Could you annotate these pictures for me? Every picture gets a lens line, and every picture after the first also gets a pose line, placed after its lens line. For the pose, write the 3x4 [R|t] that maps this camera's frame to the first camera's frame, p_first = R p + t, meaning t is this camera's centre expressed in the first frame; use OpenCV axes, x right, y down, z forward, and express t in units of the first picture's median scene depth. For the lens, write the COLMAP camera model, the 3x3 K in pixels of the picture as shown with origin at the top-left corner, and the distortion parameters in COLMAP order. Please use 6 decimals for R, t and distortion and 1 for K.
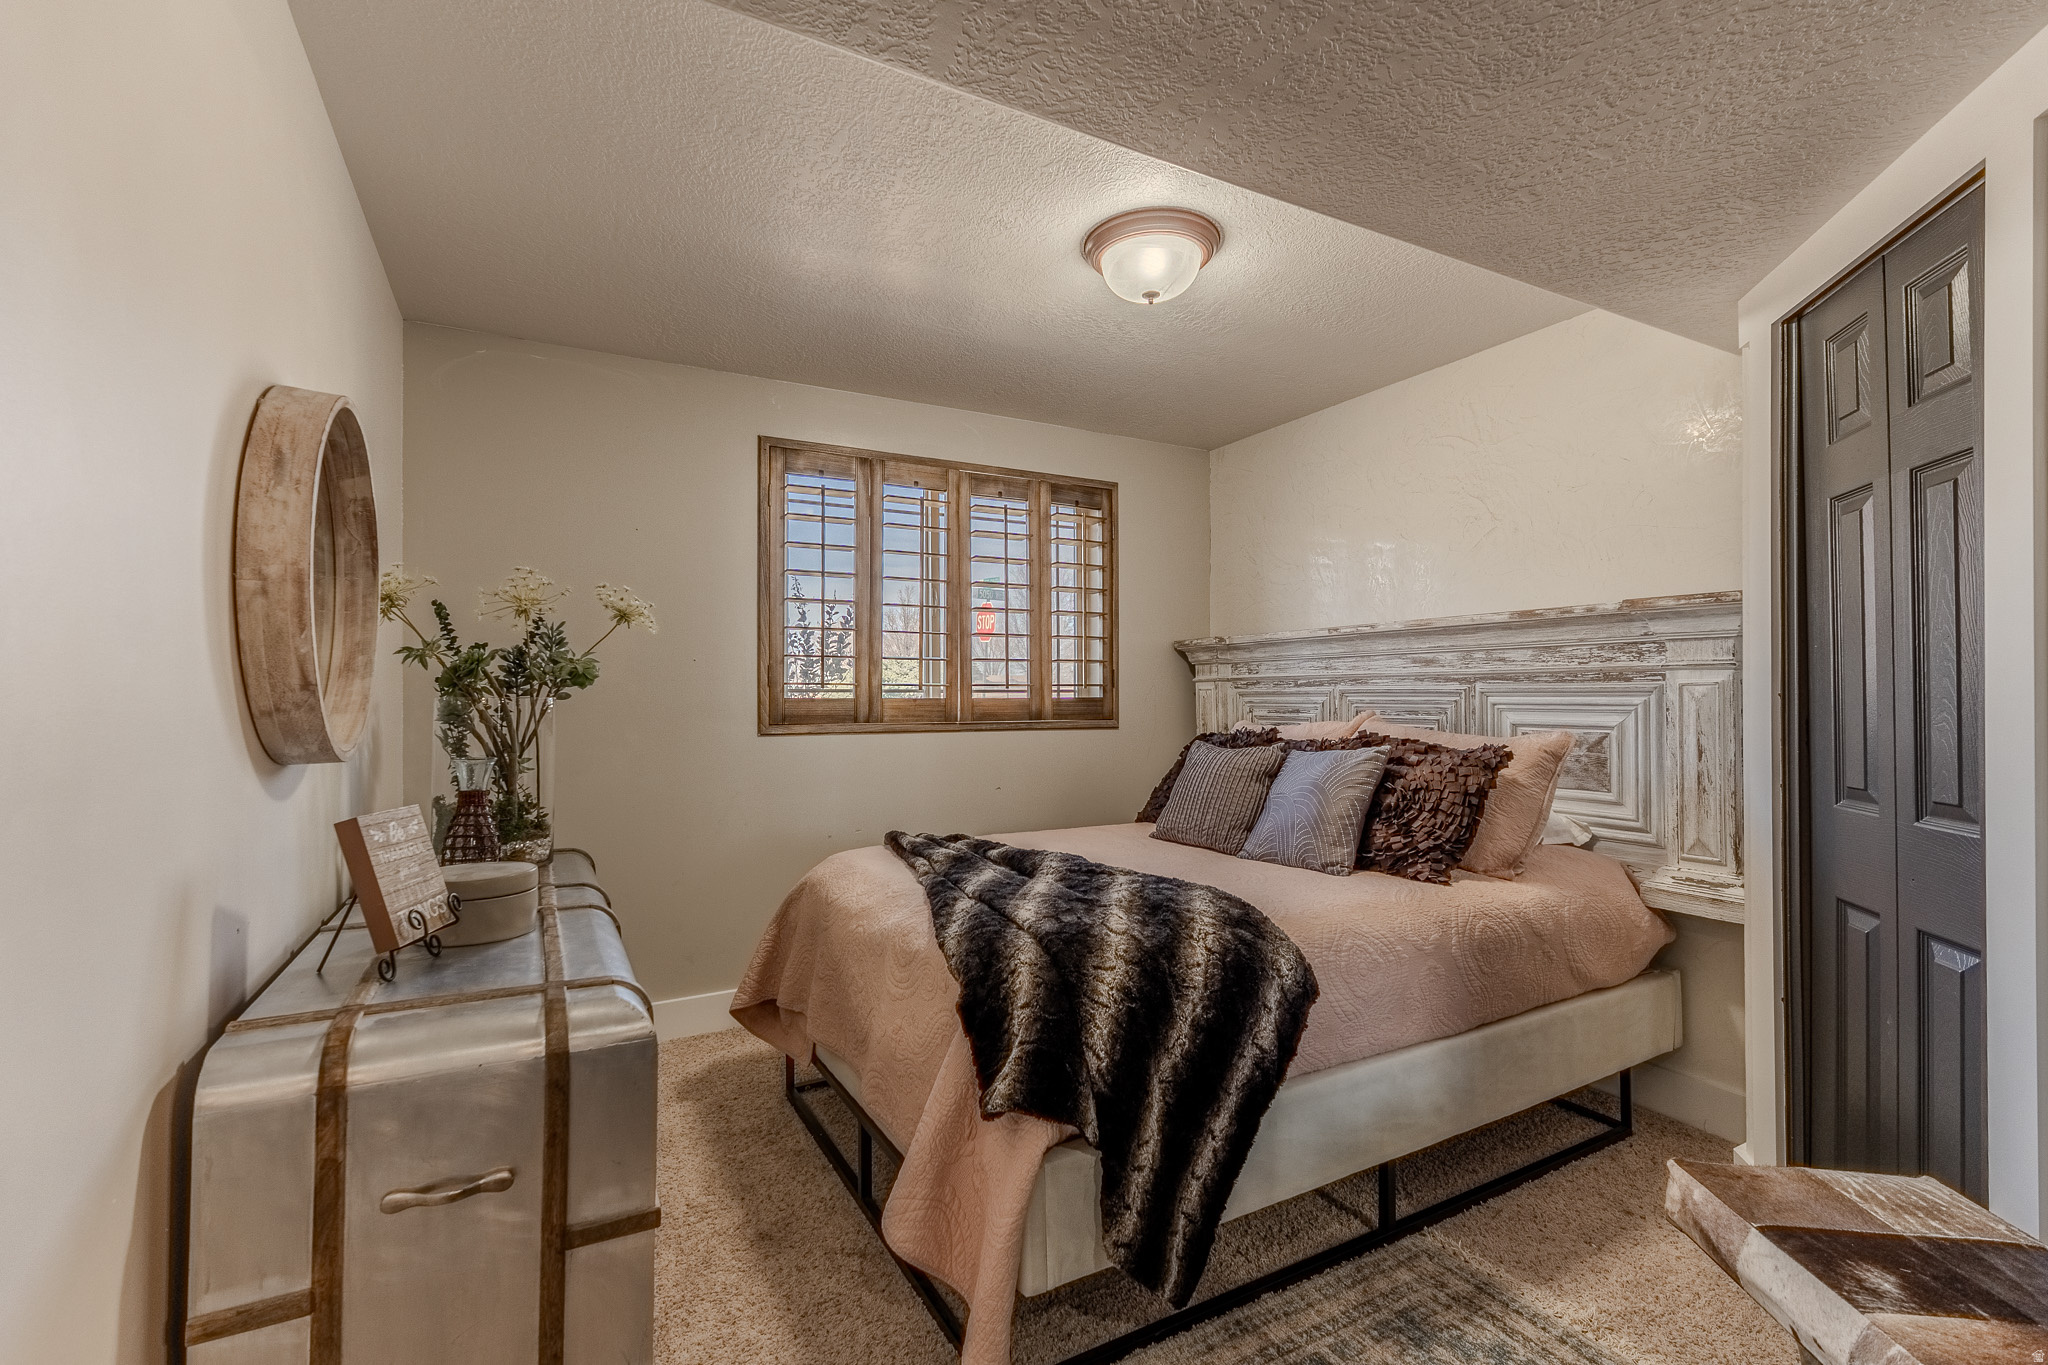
lens RADIAL K [[875.9, 0, 1026.4], [0, 875.9, 688.2], [0, 0, 1]] dist [0.003665, 0.000594]
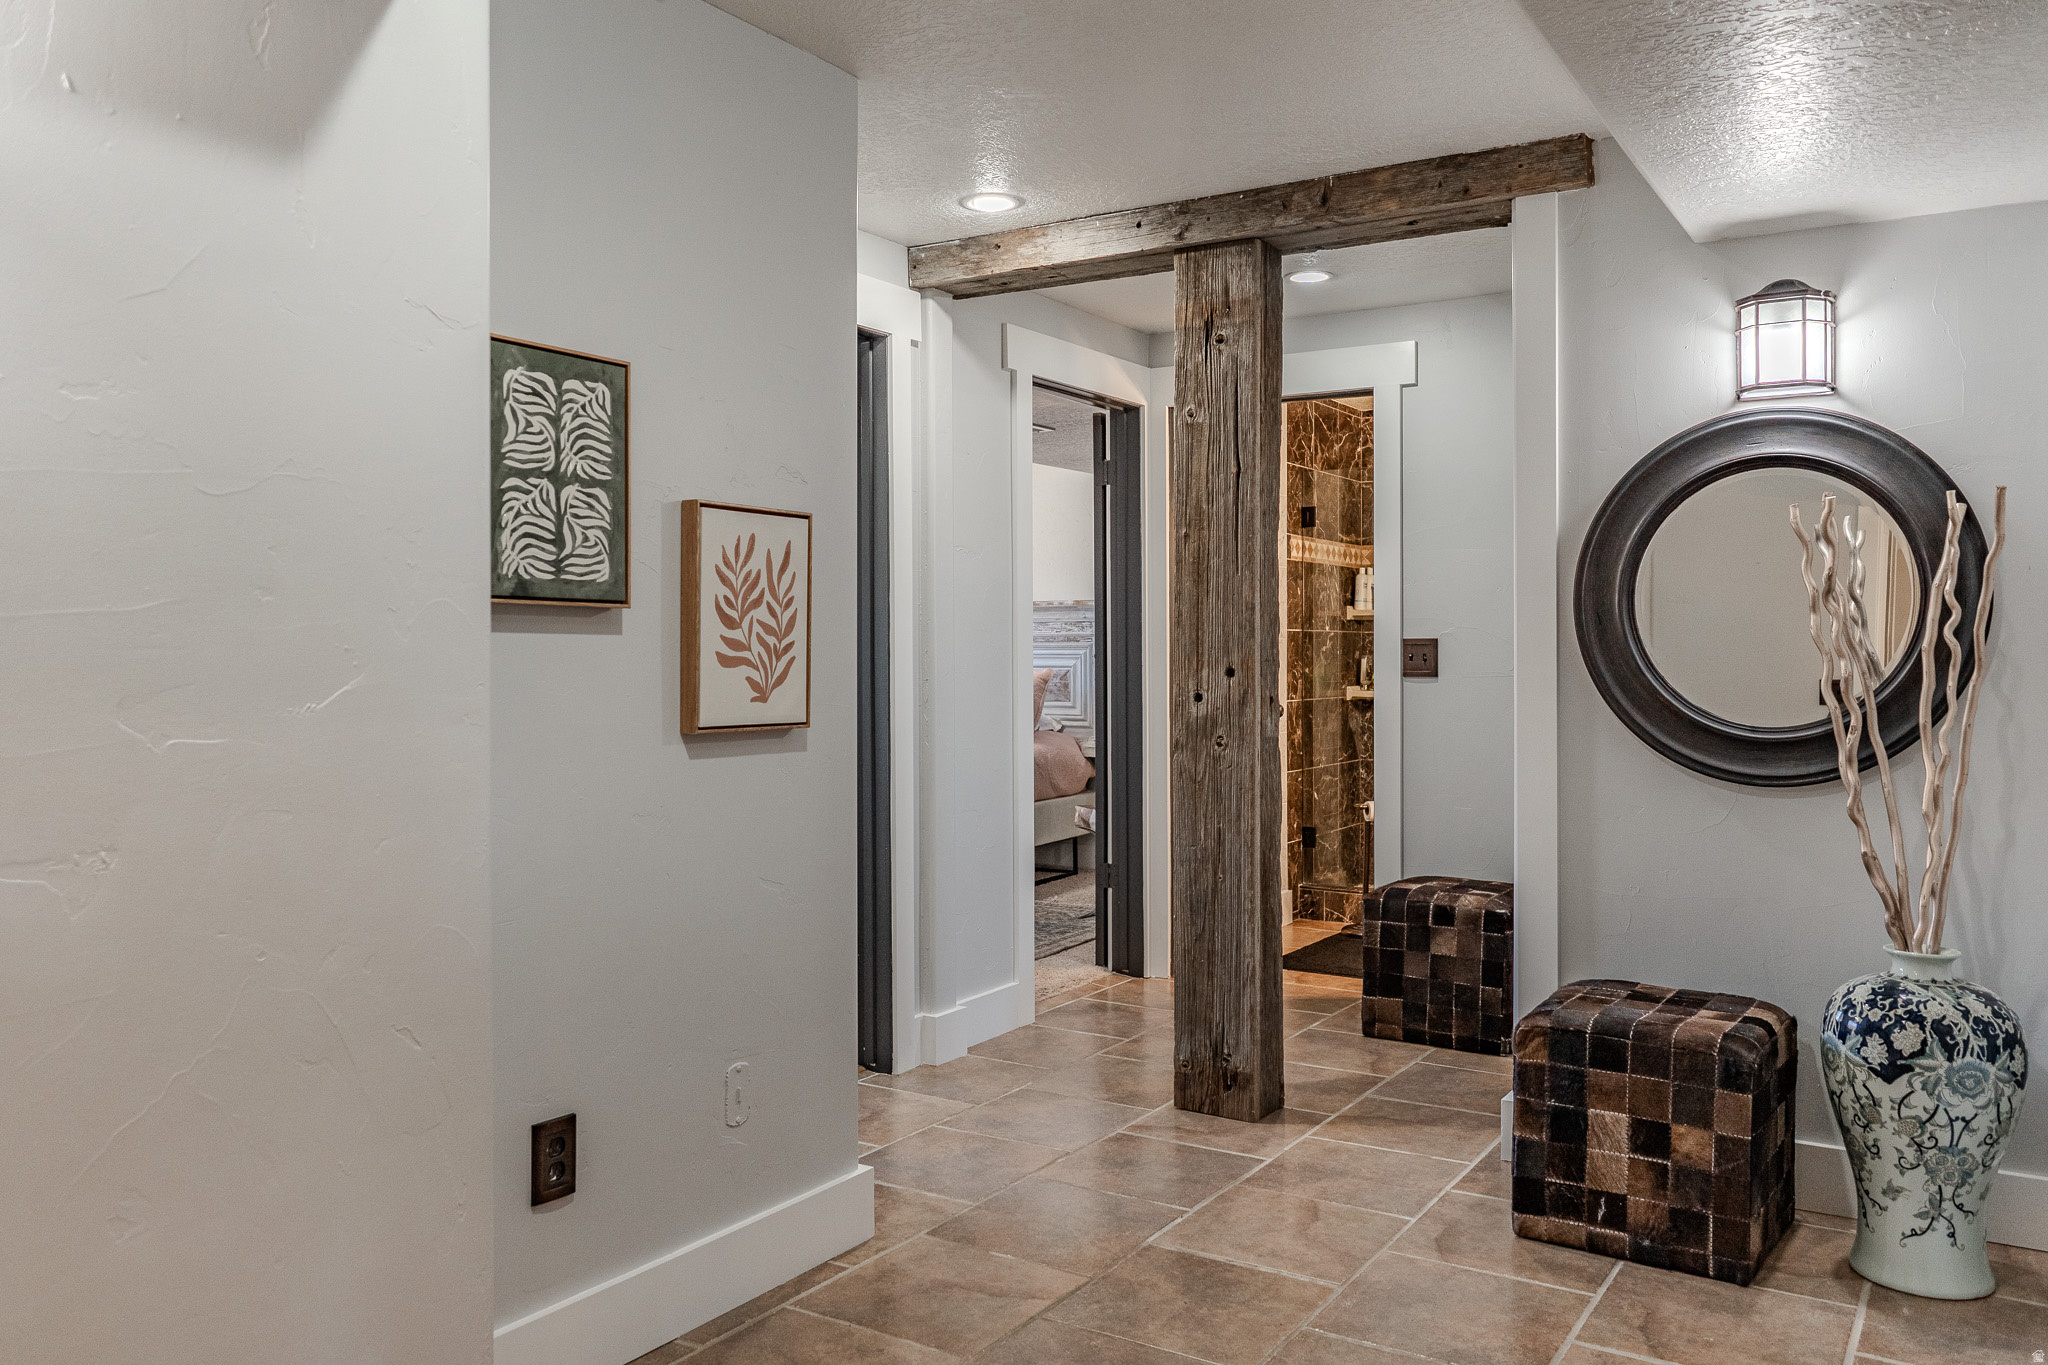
lens RADIAL K [[1591.4, 0, 1021.7], [0, 1591.4, 678.0], [0, 0, 1]] dist [0.000068, 0.000000]
pose [[0.867427, -0.010652, 0.497450, -1.118764], [0.002385, 0.999848, 0.017251, 0.010177], [-0.497558, -0.013778, 0.867321, -1.903181]]
